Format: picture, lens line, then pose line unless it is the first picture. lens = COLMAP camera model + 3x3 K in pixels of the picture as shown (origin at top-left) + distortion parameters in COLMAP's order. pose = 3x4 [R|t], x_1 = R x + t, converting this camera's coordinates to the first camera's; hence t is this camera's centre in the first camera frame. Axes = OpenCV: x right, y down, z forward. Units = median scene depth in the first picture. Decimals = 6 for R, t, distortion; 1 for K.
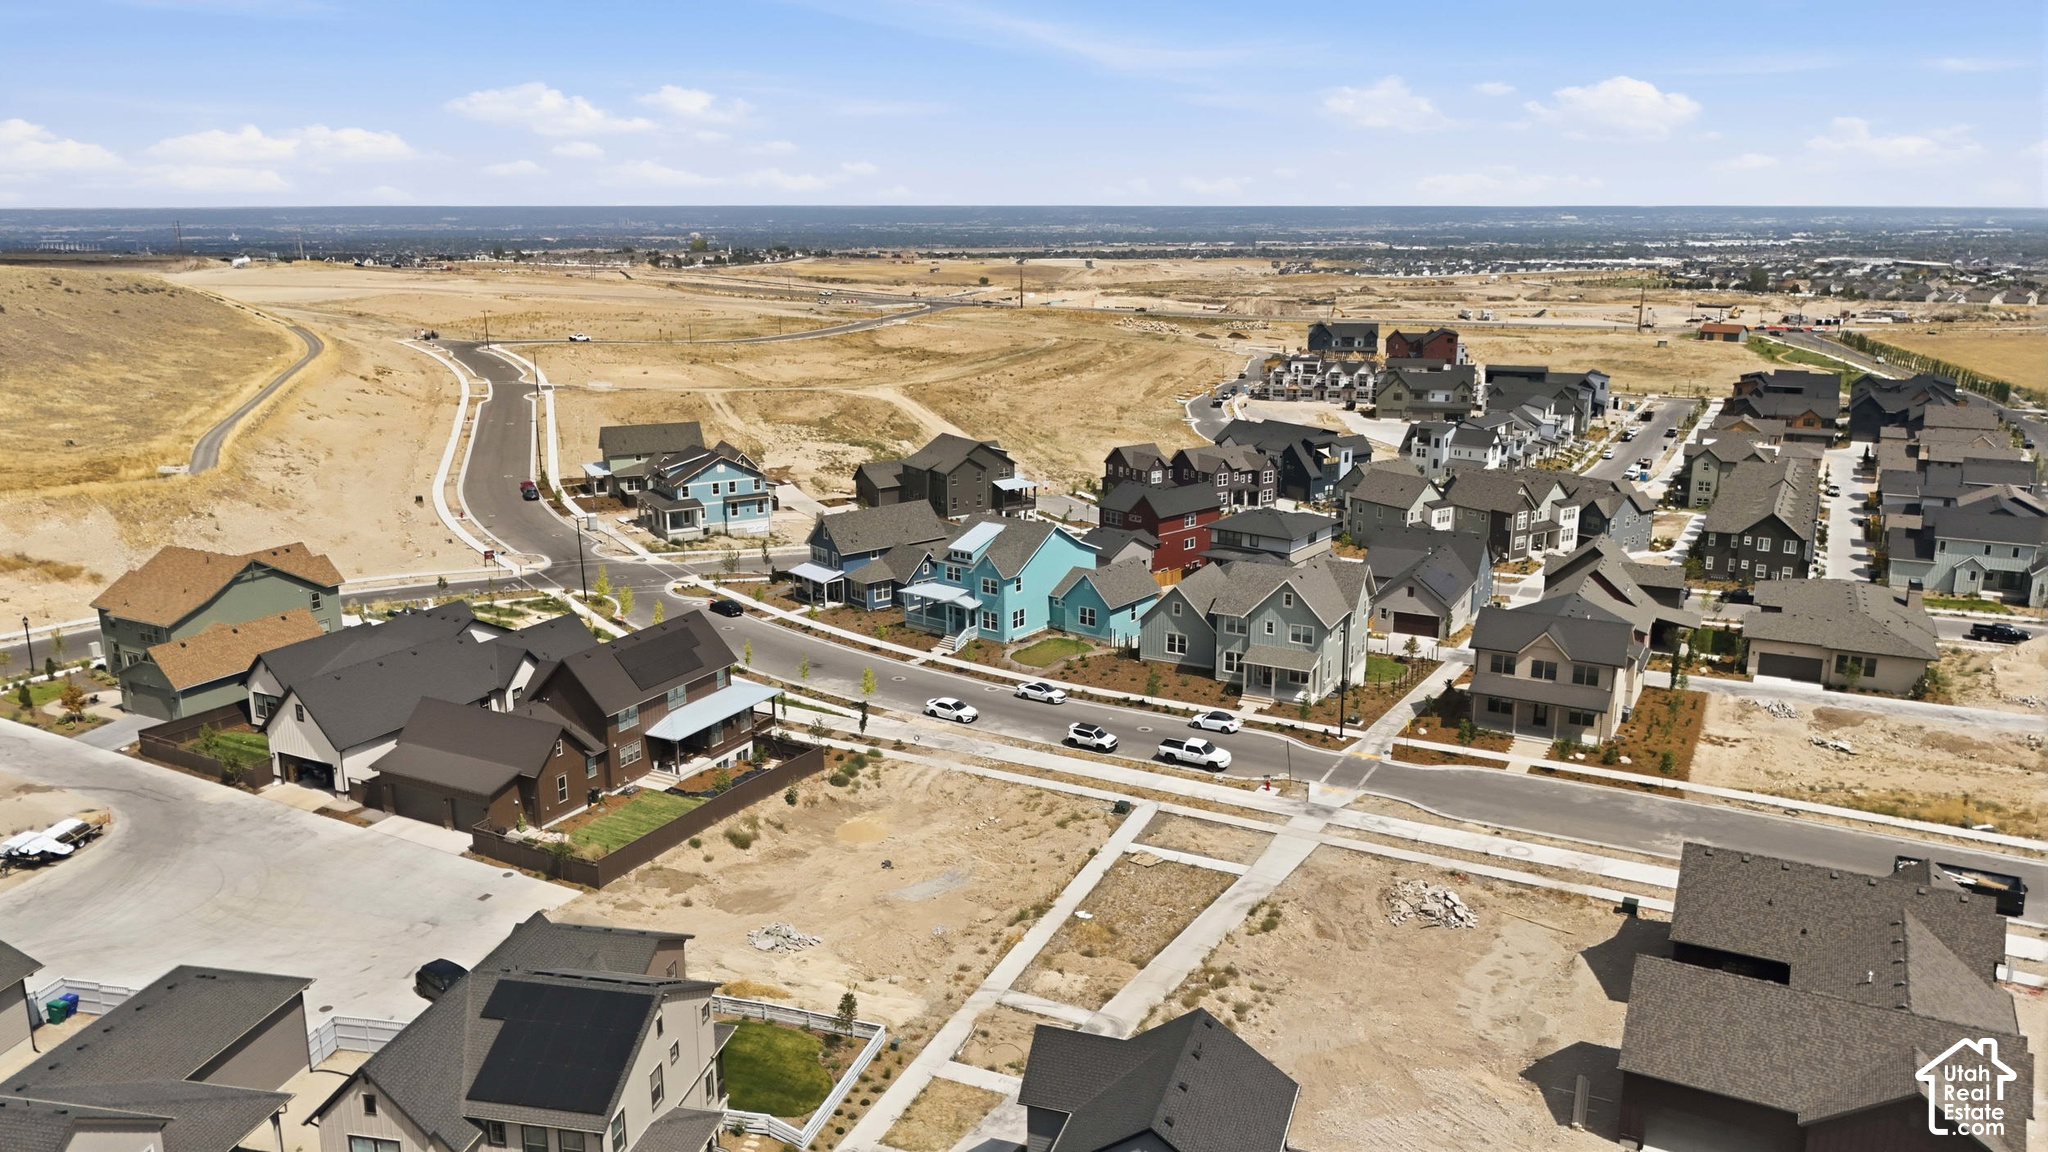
lens RADIAL K [[1512.5, 0, 1017.8], [0, 1512.5, 576.8], [0, 0, 1]] dist [0.036102, -0.010977]
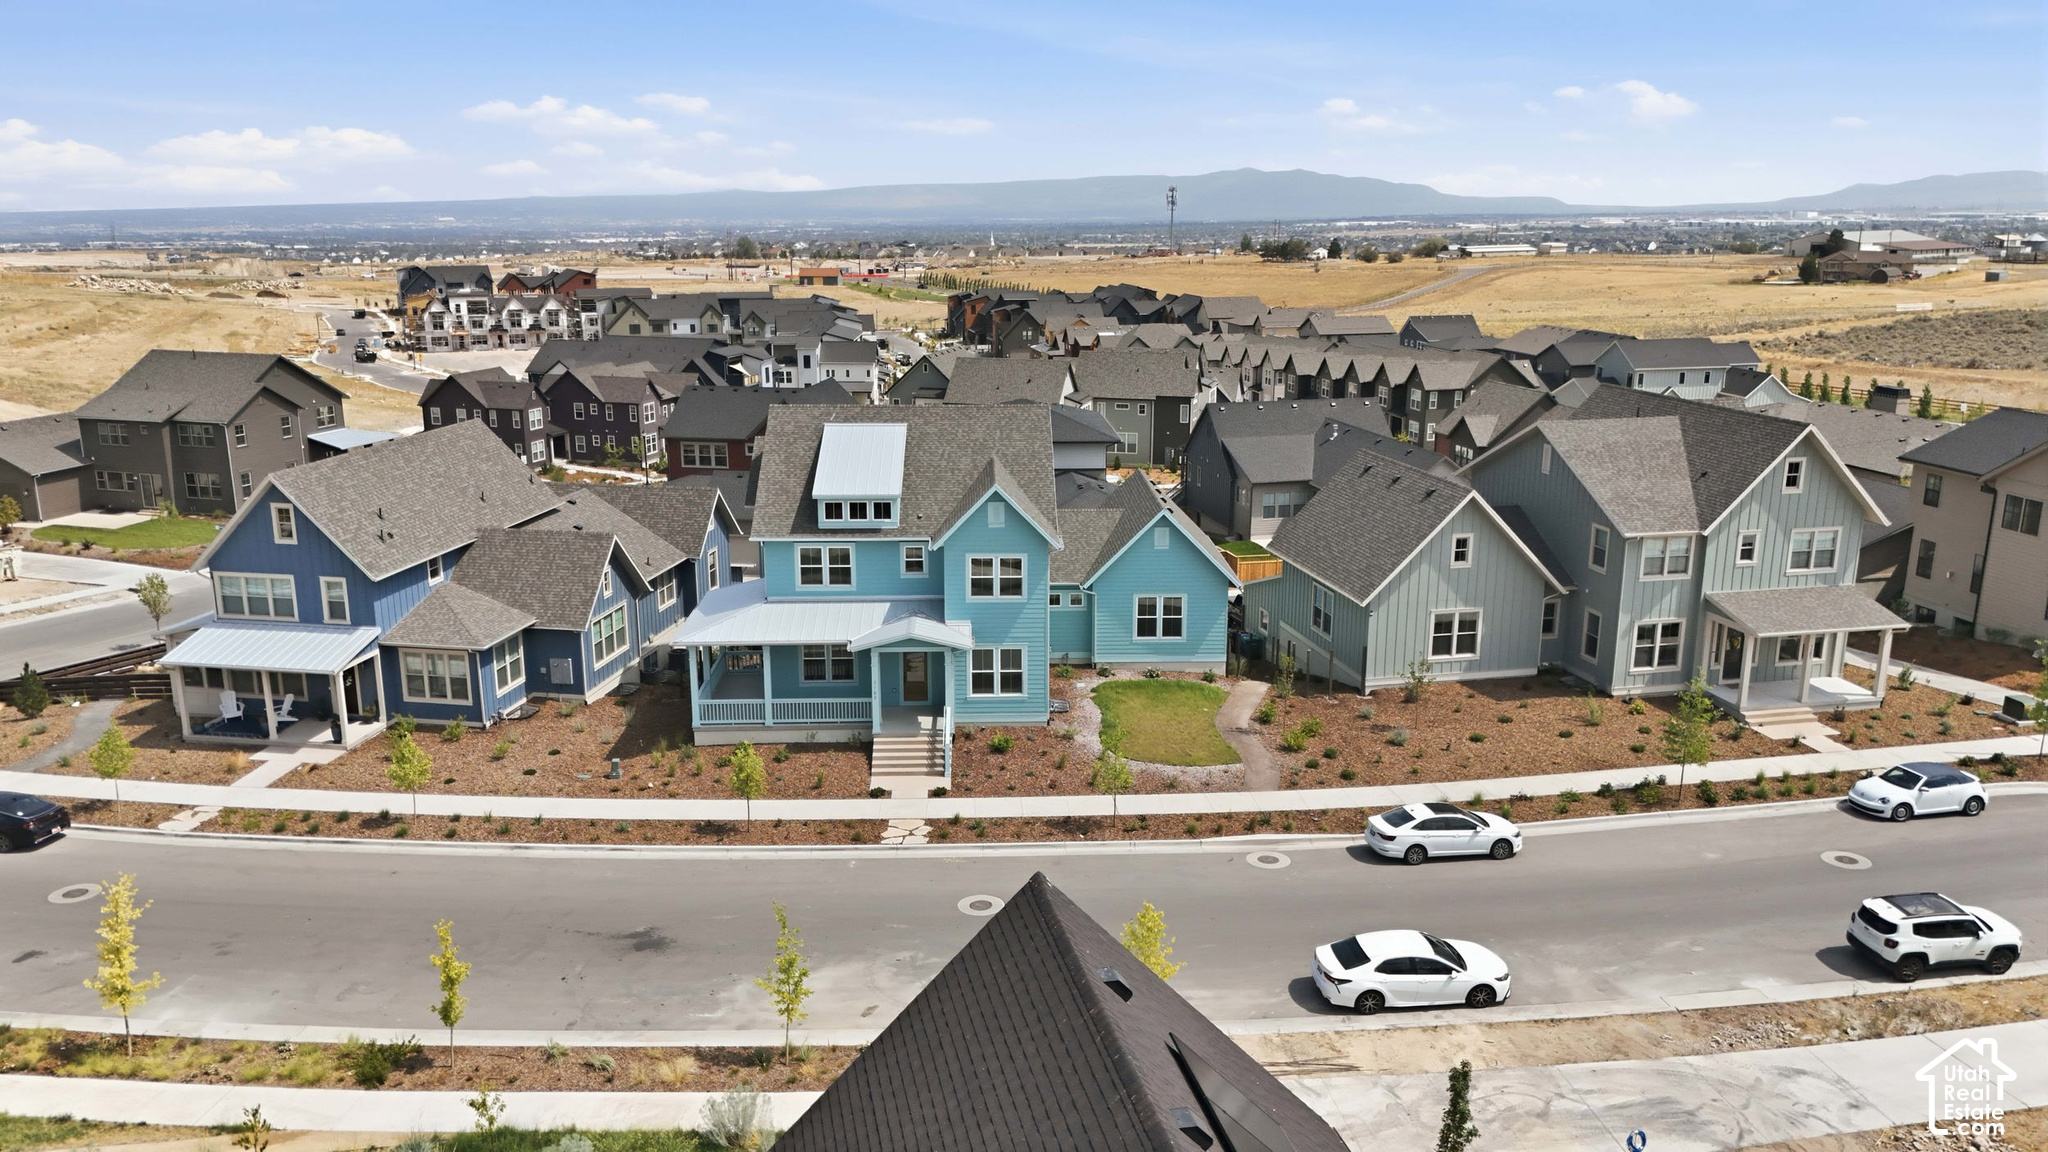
lens RADIAL K [[1512.5, 0, 1029.8], [0, 1512.5, 567.4], [0, 0, 1]] dist [0.036102, -0.010977]
pose [[0.763733, -0.147813, 0.628381, -0.231046], [0.153560, 0.987089, 0.045556, -0.010658], [-0.627002, 0.061702, 0.776571, 0.696462]]
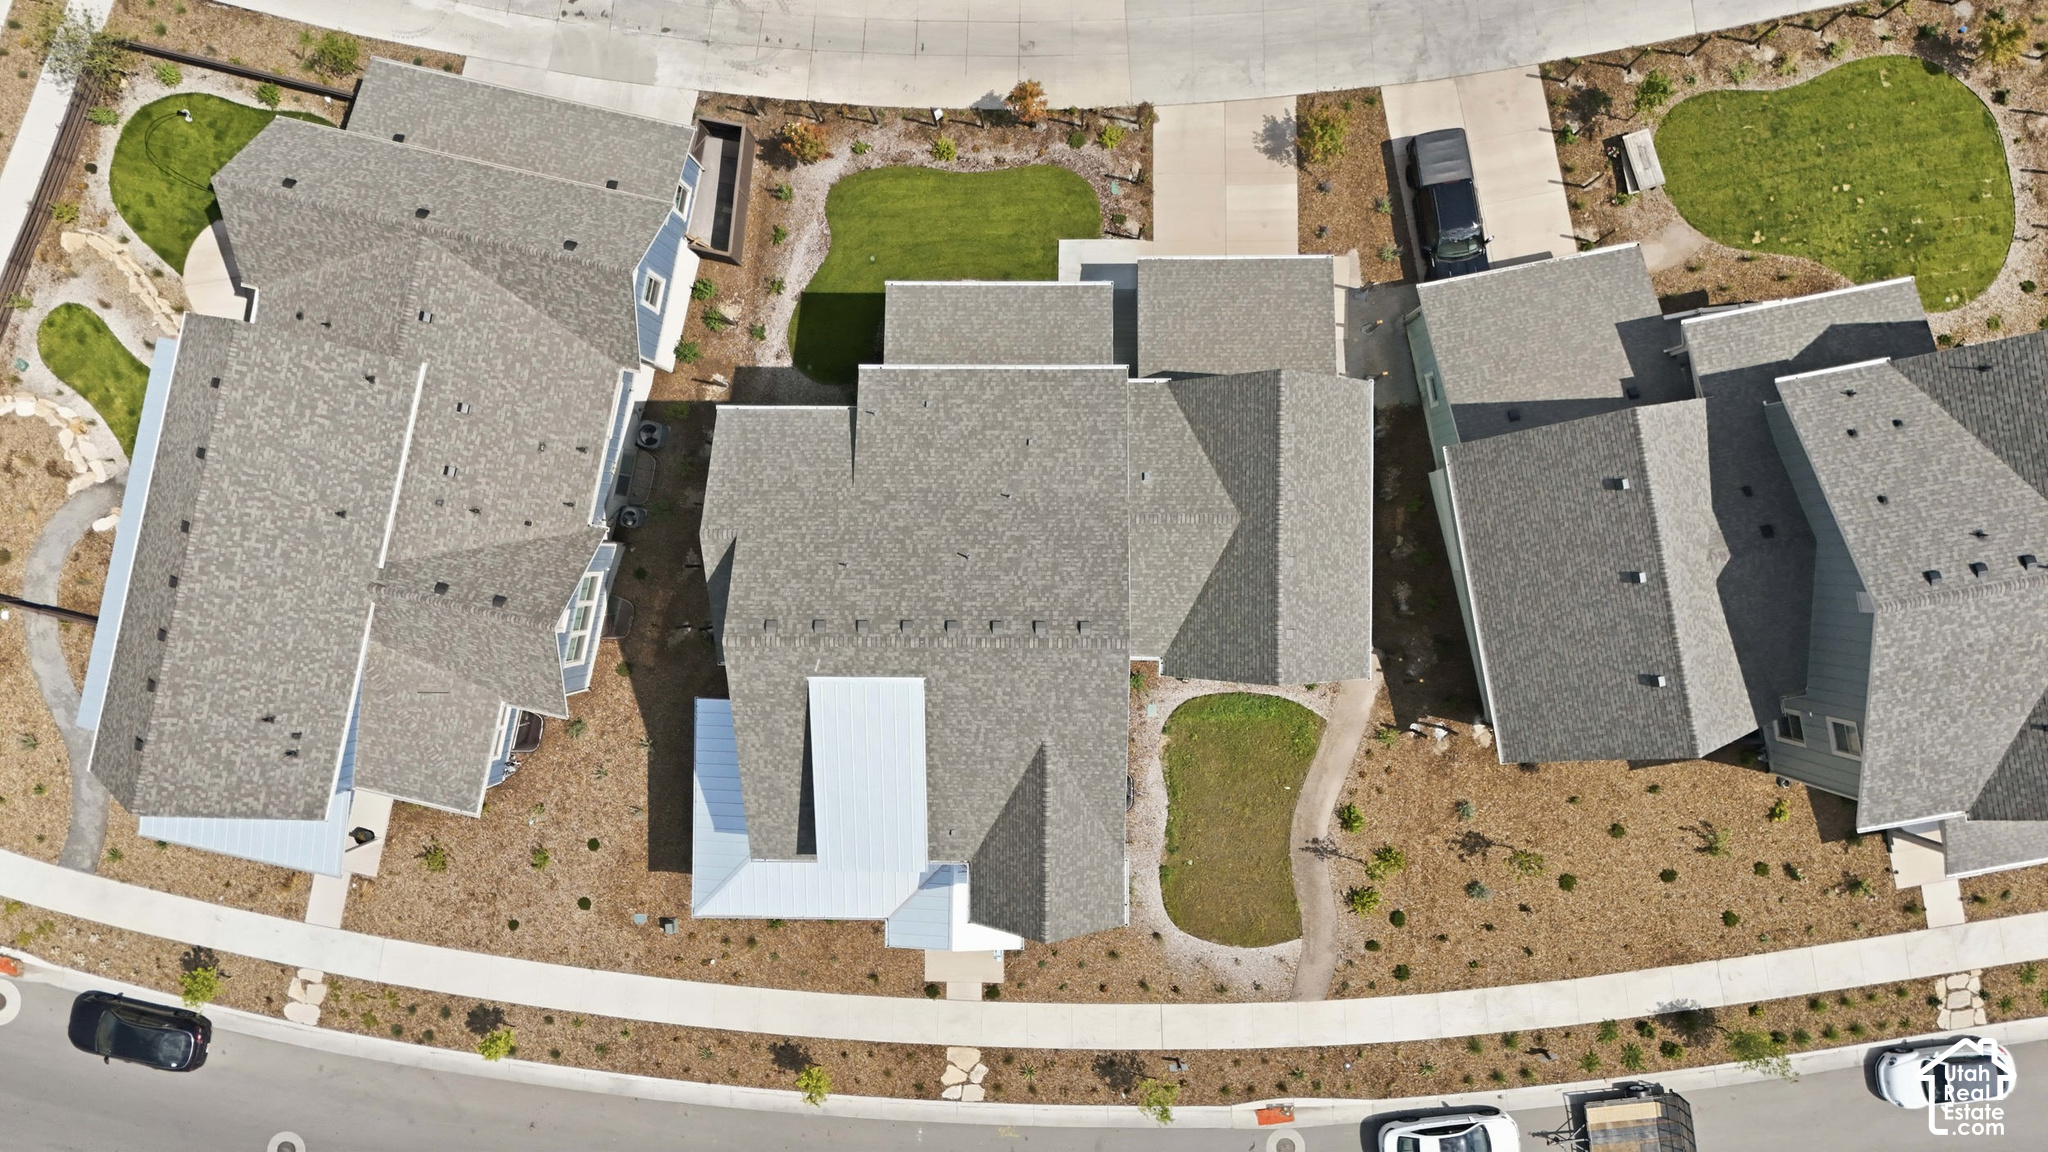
lens RADIAL K [[1512.5, 0, 1028.7], [0, 1512.5, 571.1], [0, 0, 1]] dist [0.036102, -0.010977]
pose [[0.789417, -0.613507, -0.020767, 0.024608], [0.177588, 0.195863, 0.964417, -0.295469], [-0.587609, -0.765015, 0.263569, 0.945050]]
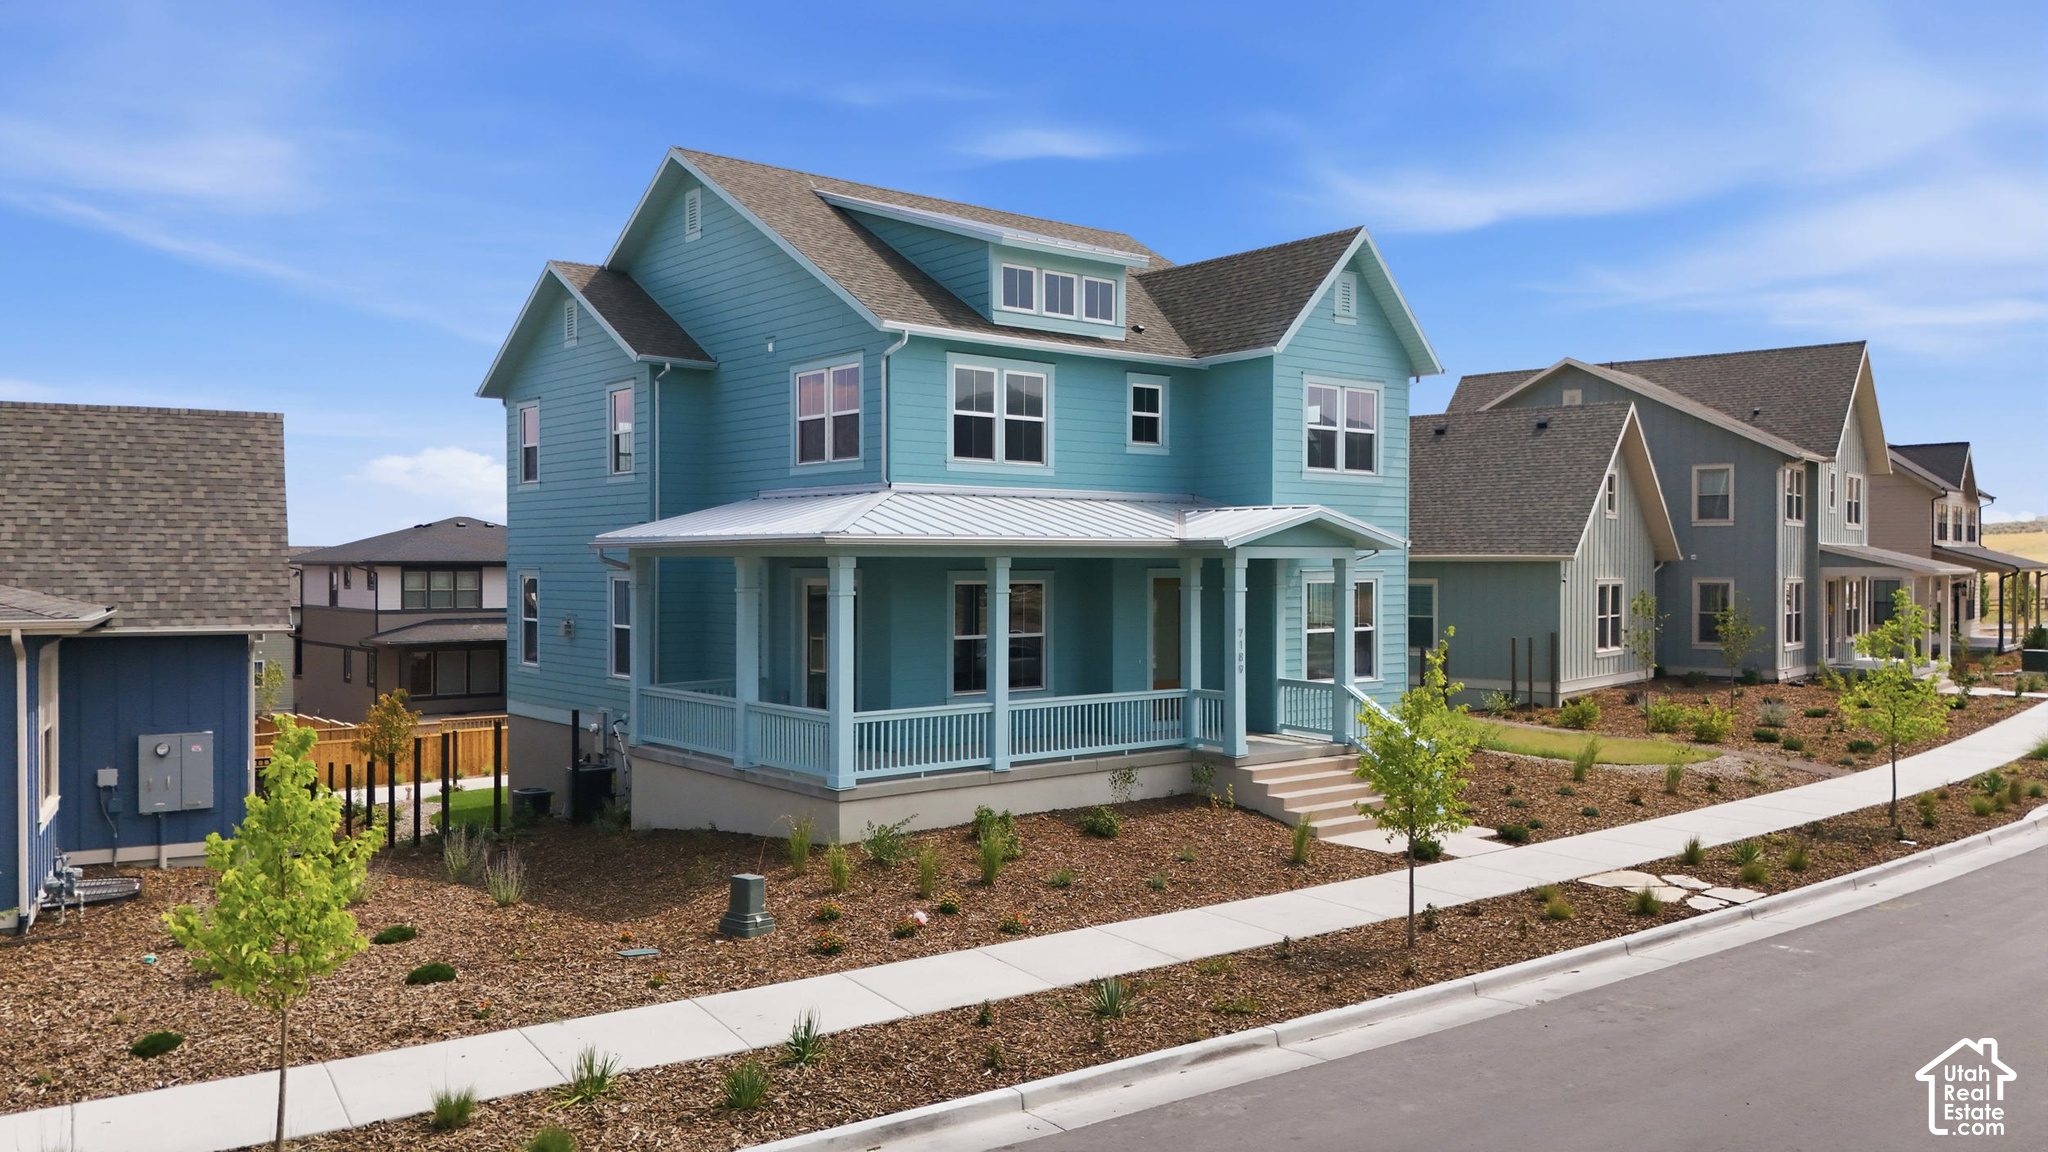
lens RADIAL K [[1512.5, 0, 1023.0], [0, 1512.5, 577.2], [0, 0, 1]] dist [0.036102, -0.010977]
pose [[0.217973, -0.005356, 0.975940, -0.194997], [0.237292, 0.970268, -0.047673, 0.022251], [-0.946668, 0.241975, 0.212763, 0.974267]]
